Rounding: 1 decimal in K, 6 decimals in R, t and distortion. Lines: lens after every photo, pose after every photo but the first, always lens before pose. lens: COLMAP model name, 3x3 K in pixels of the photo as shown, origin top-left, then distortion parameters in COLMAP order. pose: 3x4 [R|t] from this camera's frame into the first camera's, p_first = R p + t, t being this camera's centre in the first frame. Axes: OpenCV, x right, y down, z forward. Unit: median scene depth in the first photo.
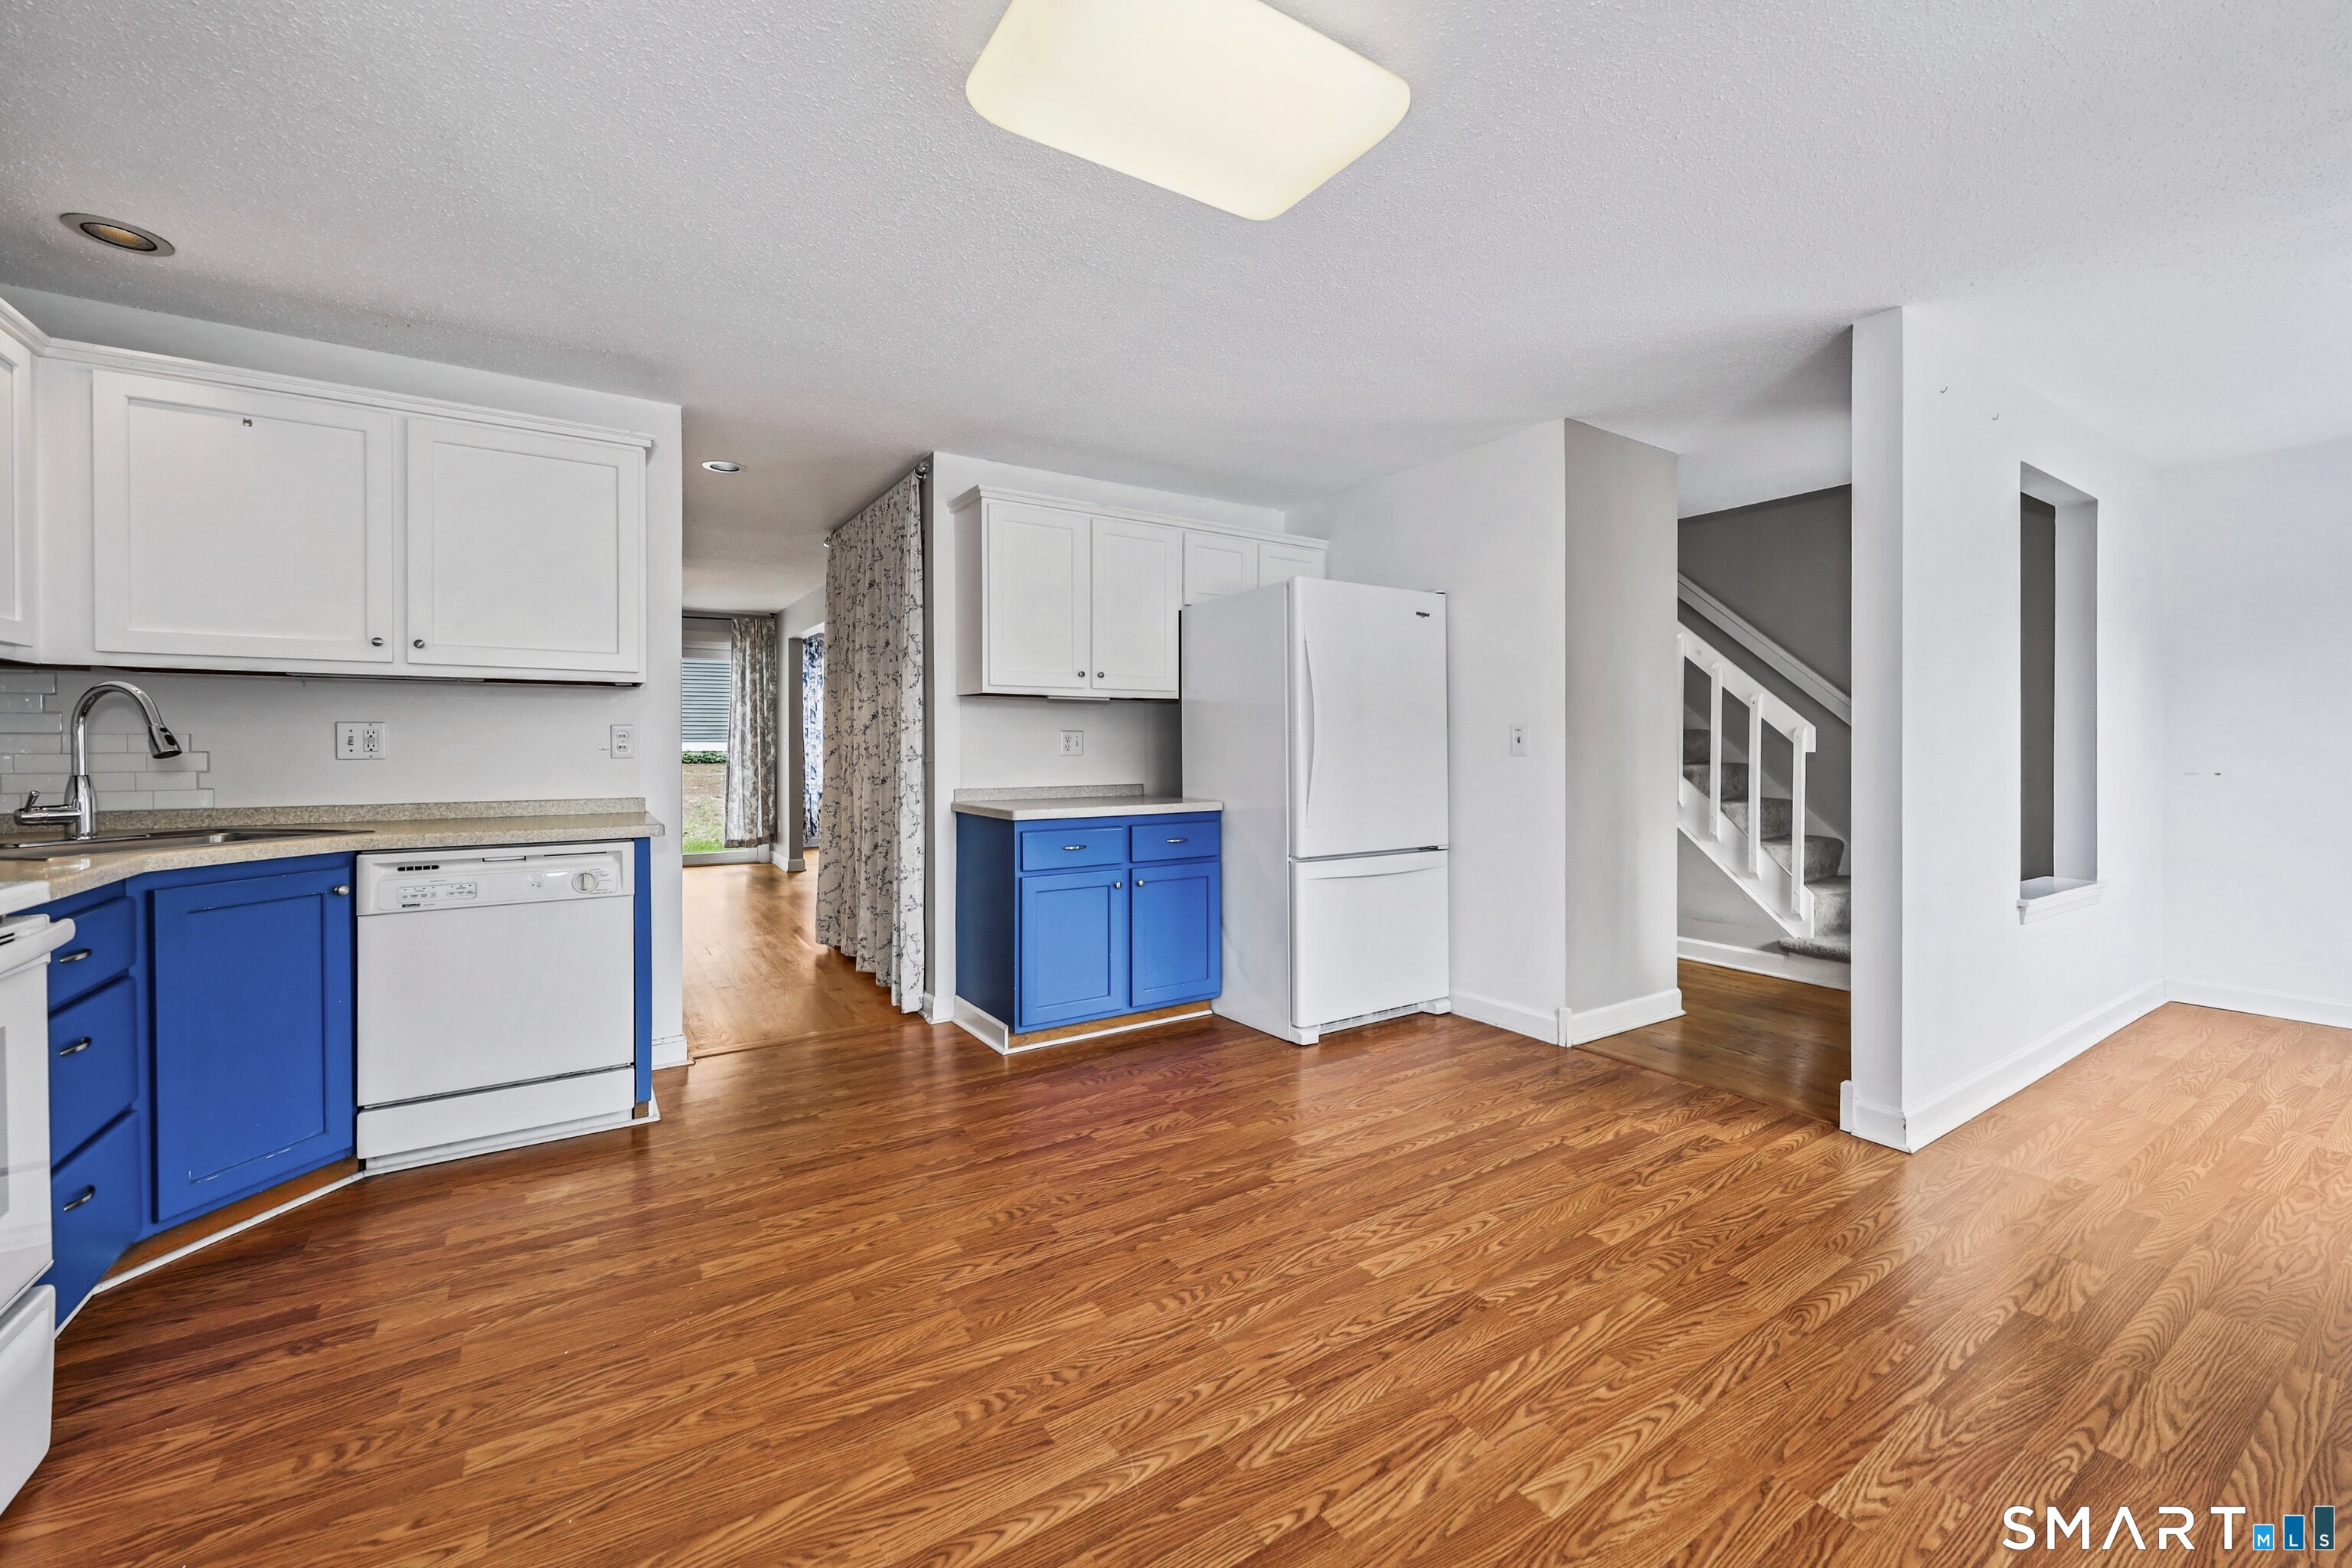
lens RADIAL K [[896.2, 0, 1177.1], [0, 896.2, 761.3], [0, 0, 1]] dist [-0.002189, -0.000332]
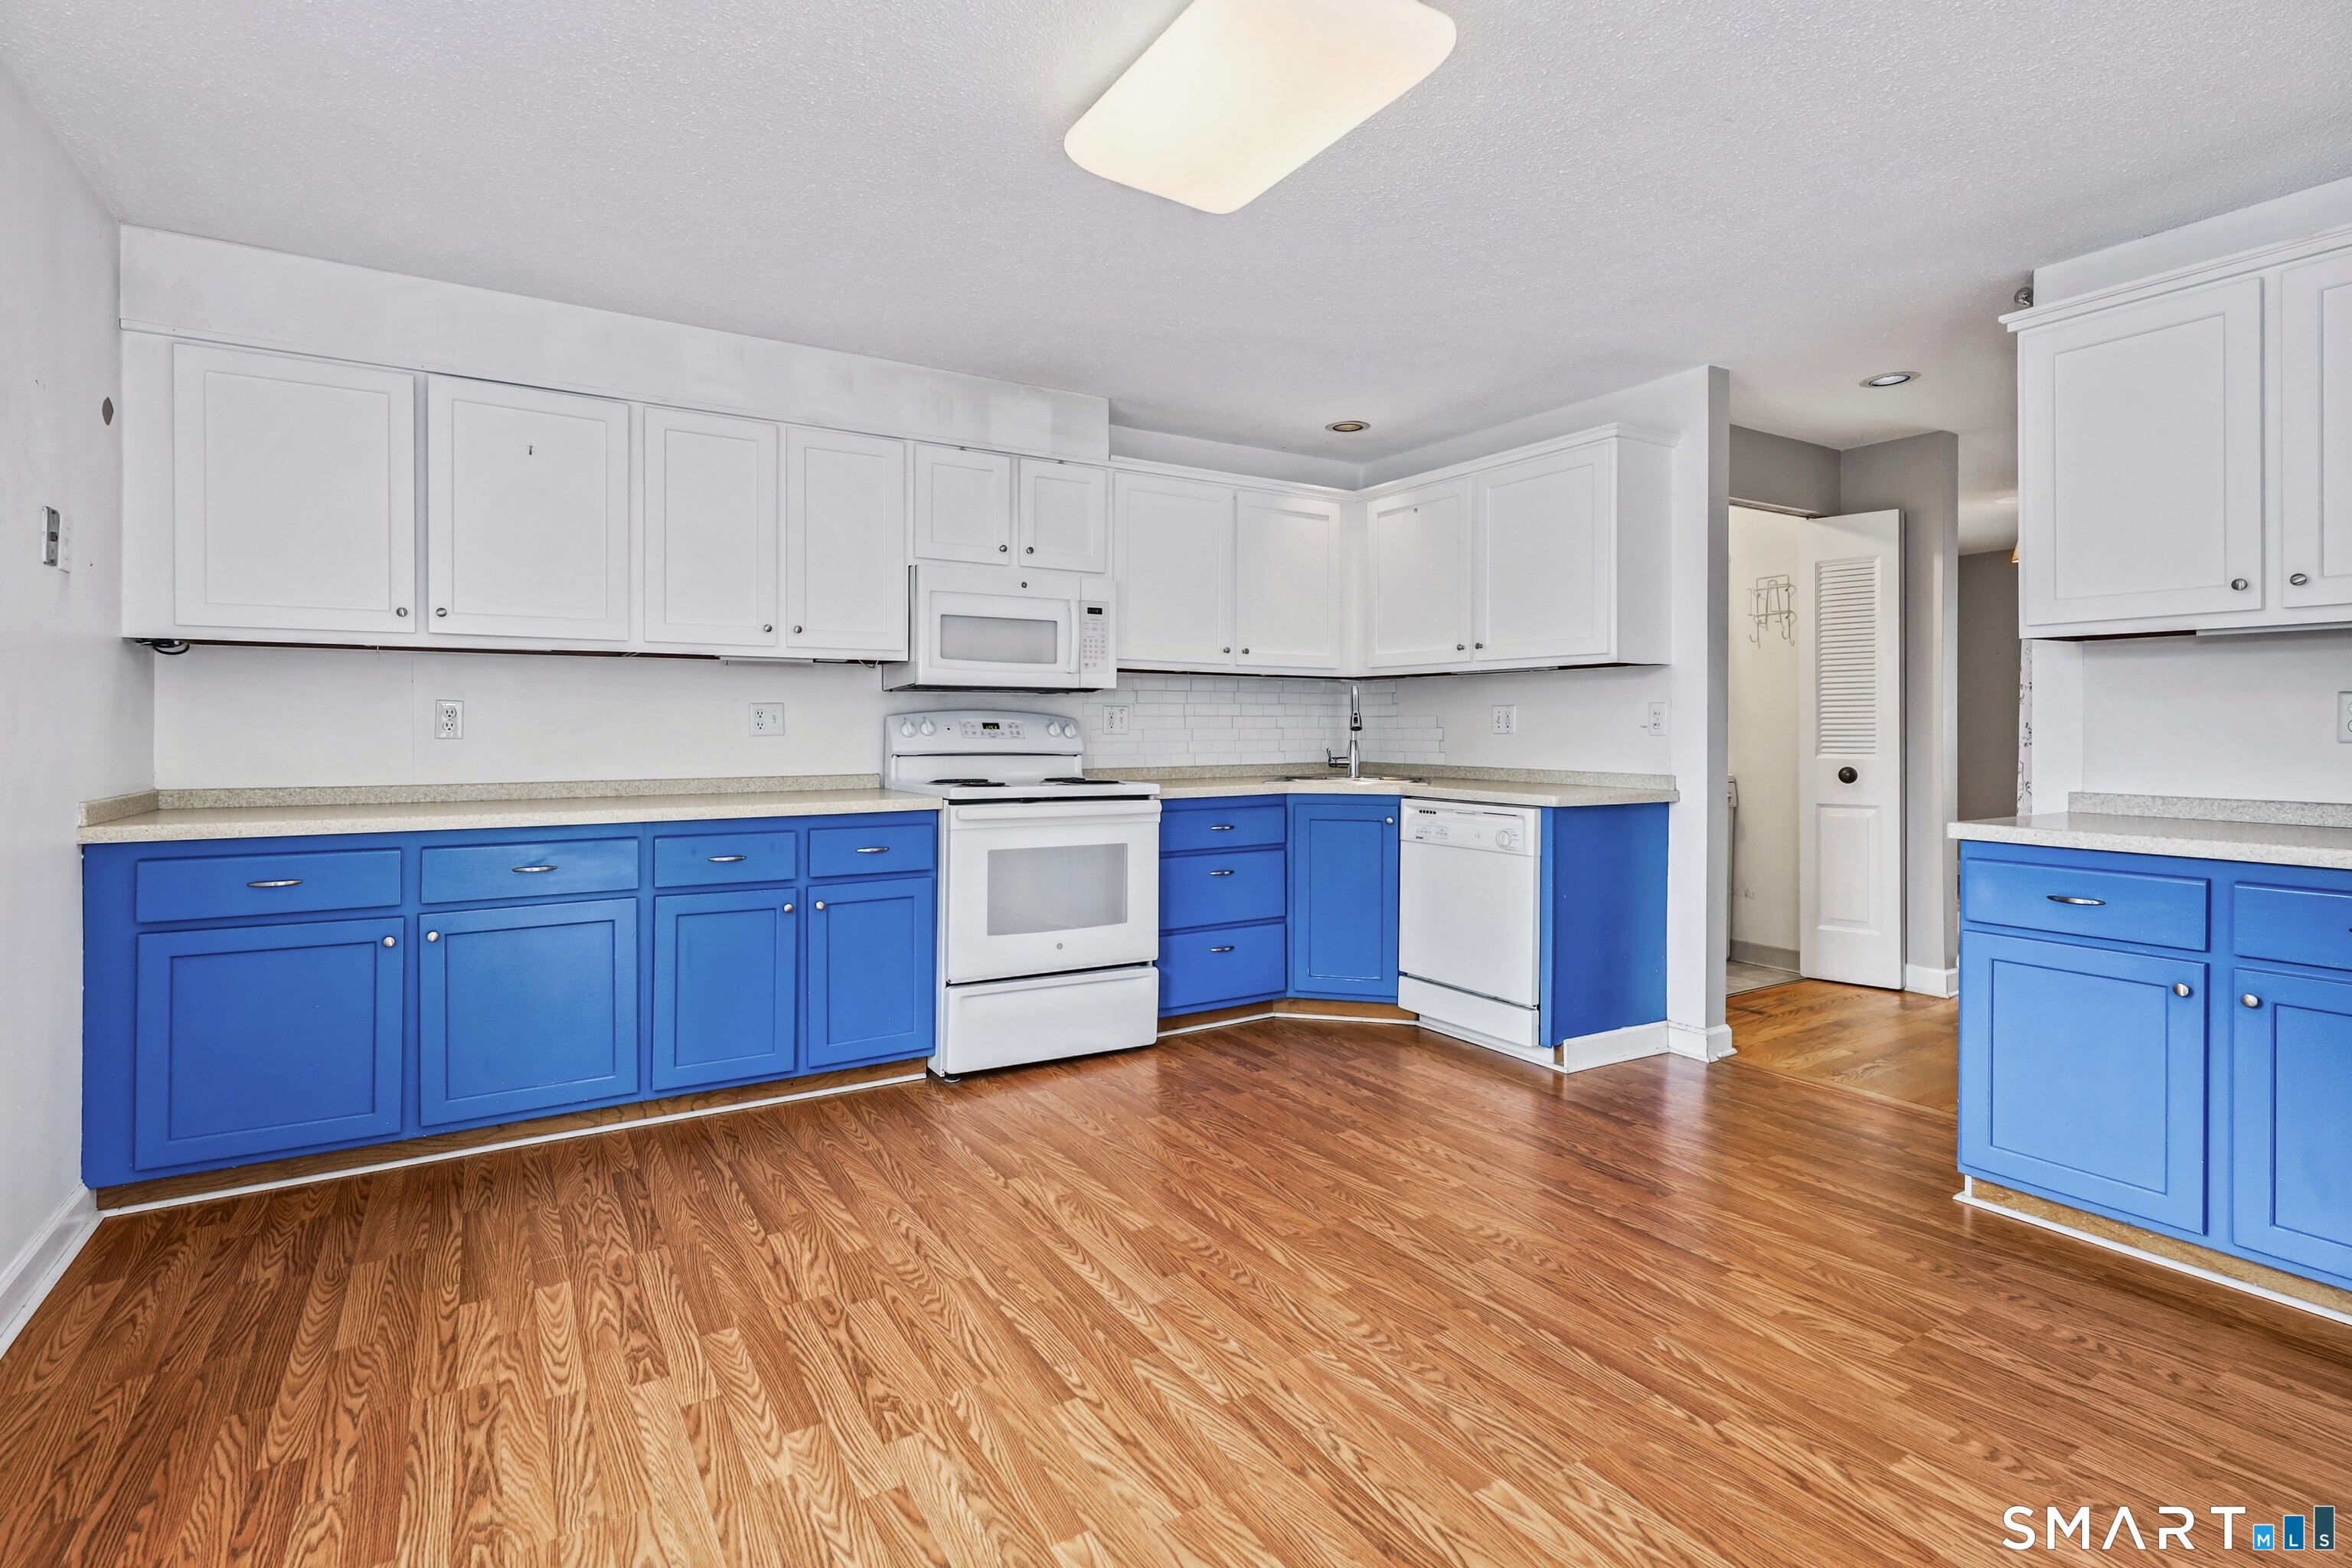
lens RADIAL K [[1096.5, 0, 1163.4], [0, 1096.5, 720.4], [0, 0, 1]] dist [0.002654, -0.000149]
pose [[-0.003291, -0.003400, -0.999989, 1.062215], [-0.015636, 0.999872, -0.003348, -0.011692], [0.999872, 0.015625, -0.003344, 0.748535]]
